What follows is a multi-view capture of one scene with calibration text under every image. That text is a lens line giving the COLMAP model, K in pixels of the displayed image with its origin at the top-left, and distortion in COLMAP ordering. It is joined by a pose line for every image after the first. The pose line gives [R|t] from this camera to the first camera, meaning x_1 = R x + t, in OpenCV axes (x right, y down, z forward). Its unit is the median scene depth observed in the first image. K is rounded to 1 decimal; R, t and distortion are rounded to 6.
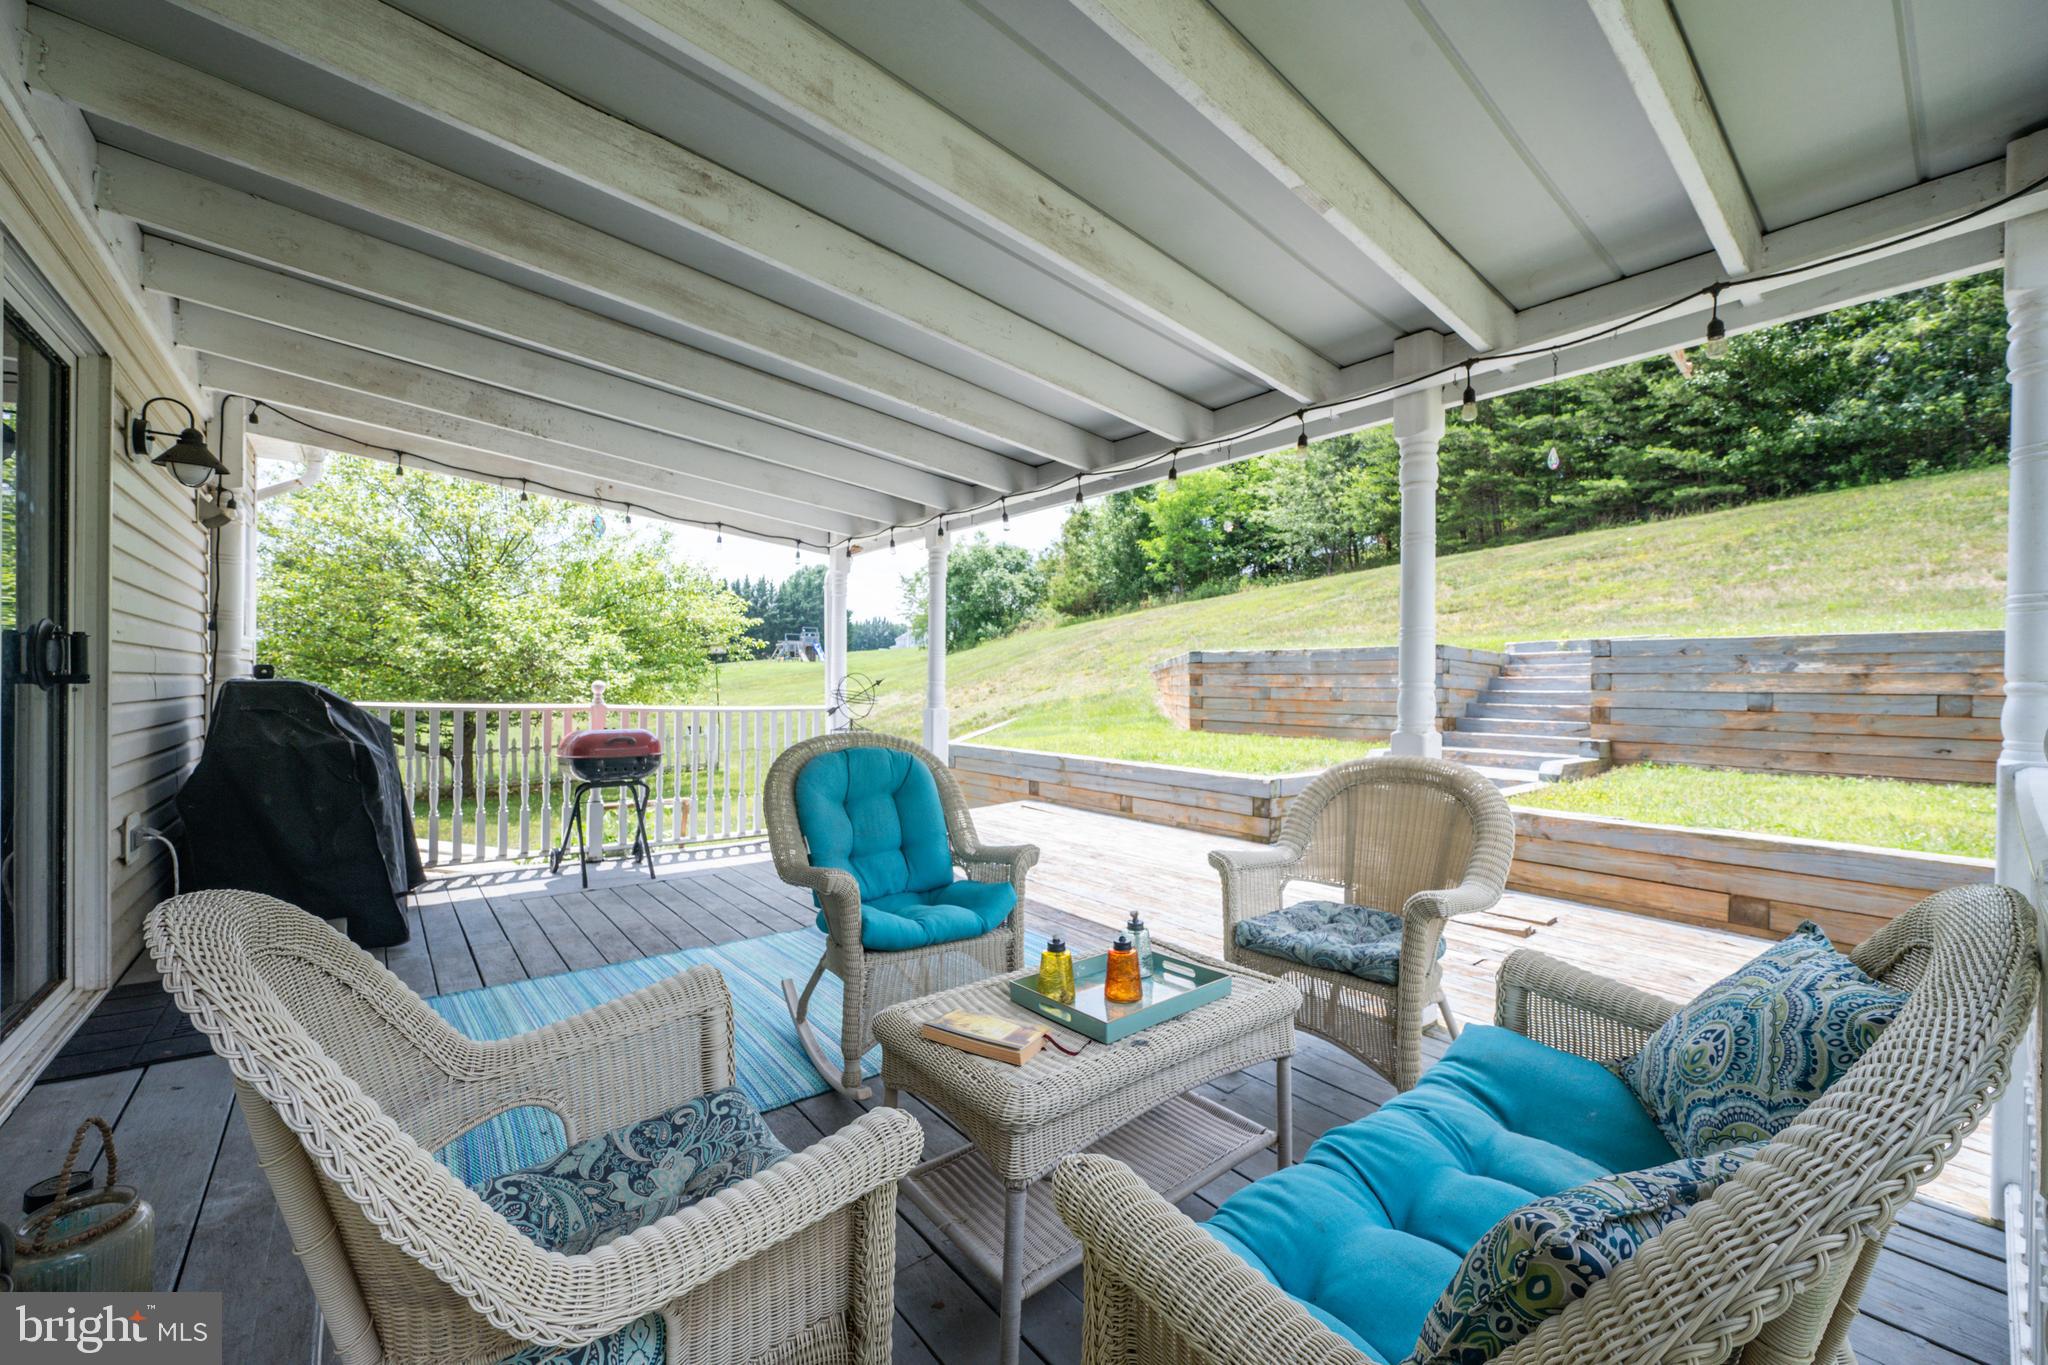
lens RADIAL K [[818.0, 0, 1024.0], [0, 818.0, 682.5], [0, 0, 1]] dist [0.005813, -0.000059]
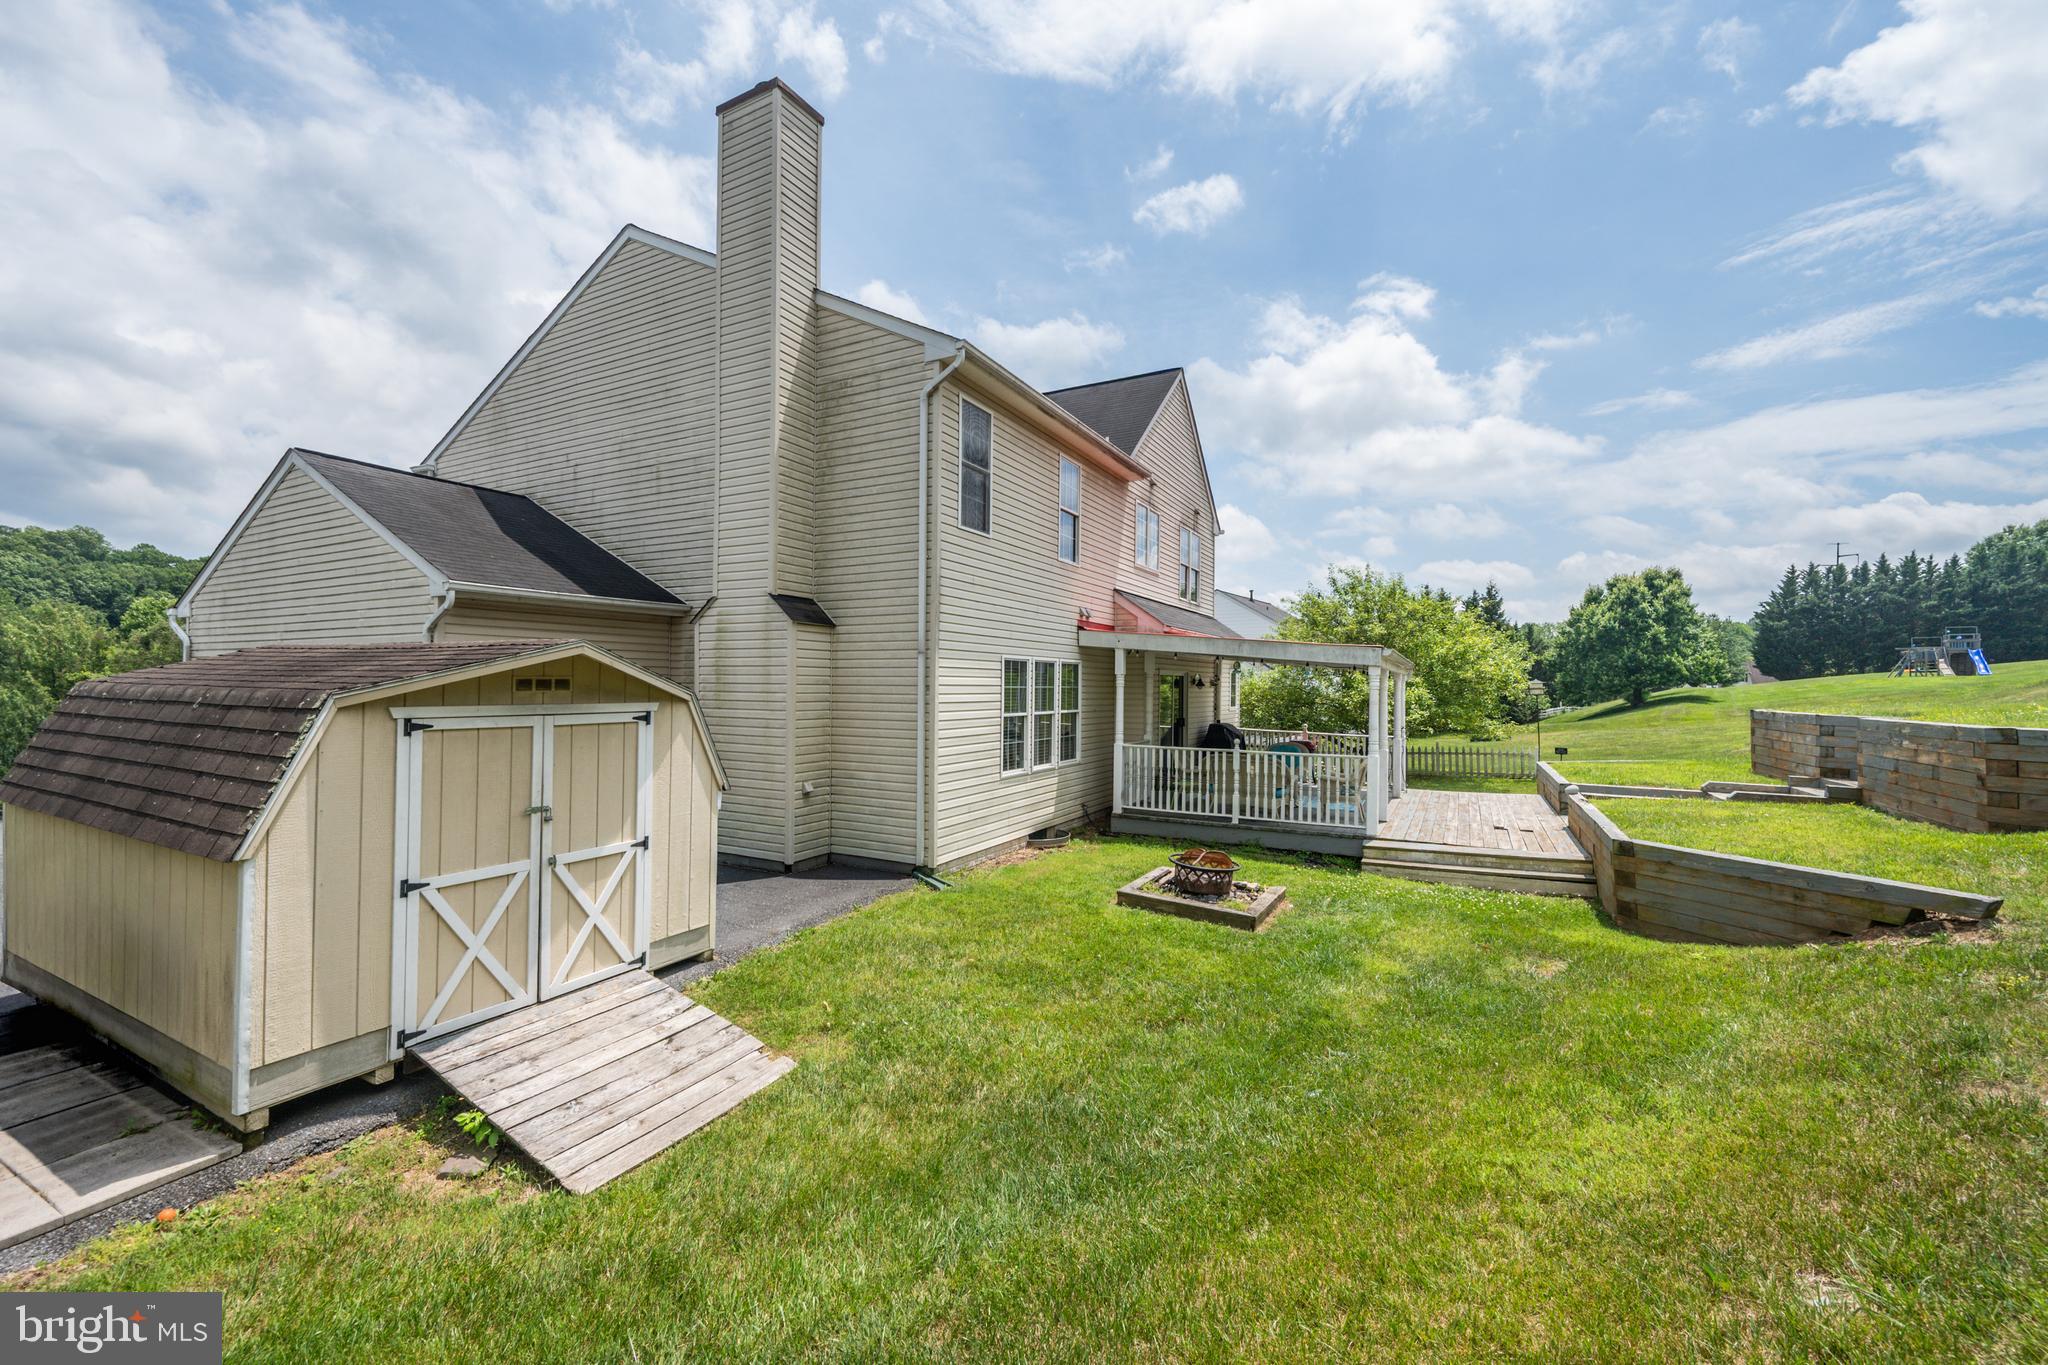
lens RADIAL K [[813.6, 0, 1024.5], [0, 813.6, 675.3], [0, 0, 1]] dist [-0.000718, -0.000138]
pose [[0.410392, -0.018985, -0.911711, 0.400191], [-0.006517, 0.999697, -0.023751, -0.023711], [0.911886, 0.015689, 0.410144, -0.265680]]
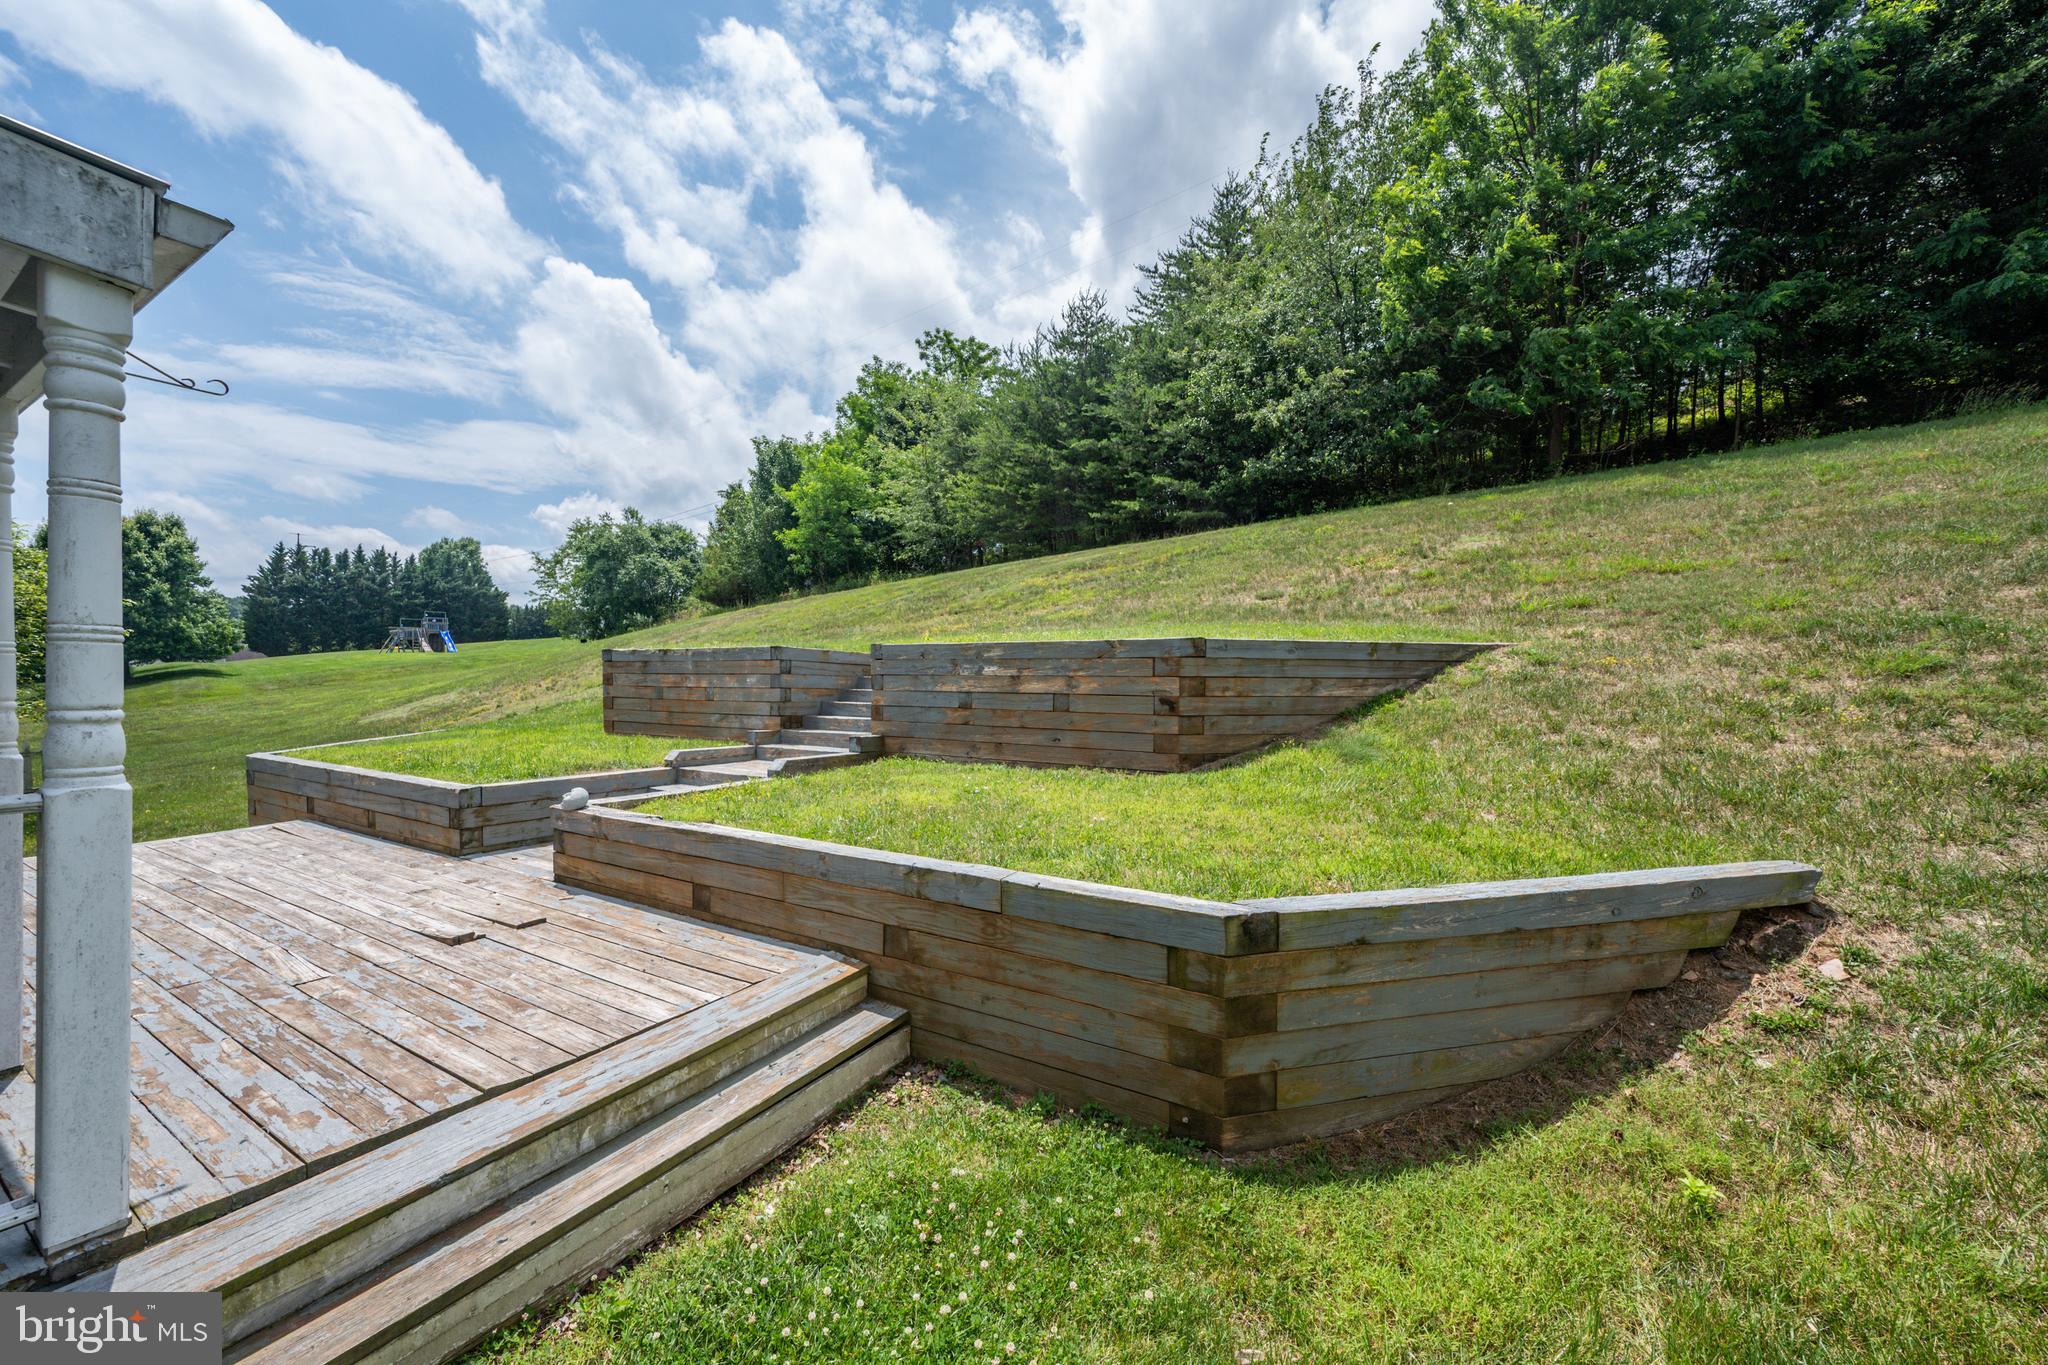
lens RADIAL K [[819.2, 0, 1015.3], [0, 819.2, 678.6], [0, 0, 1]] dist [0.000141, 0.000302]
pose [[0.941150, -0.004981, 0.337953, 0.143262], [0.003377, 0.999980, 0.005334, -0.003066], [-0.337973, -0.003879, 0.941148, -0.027434]]
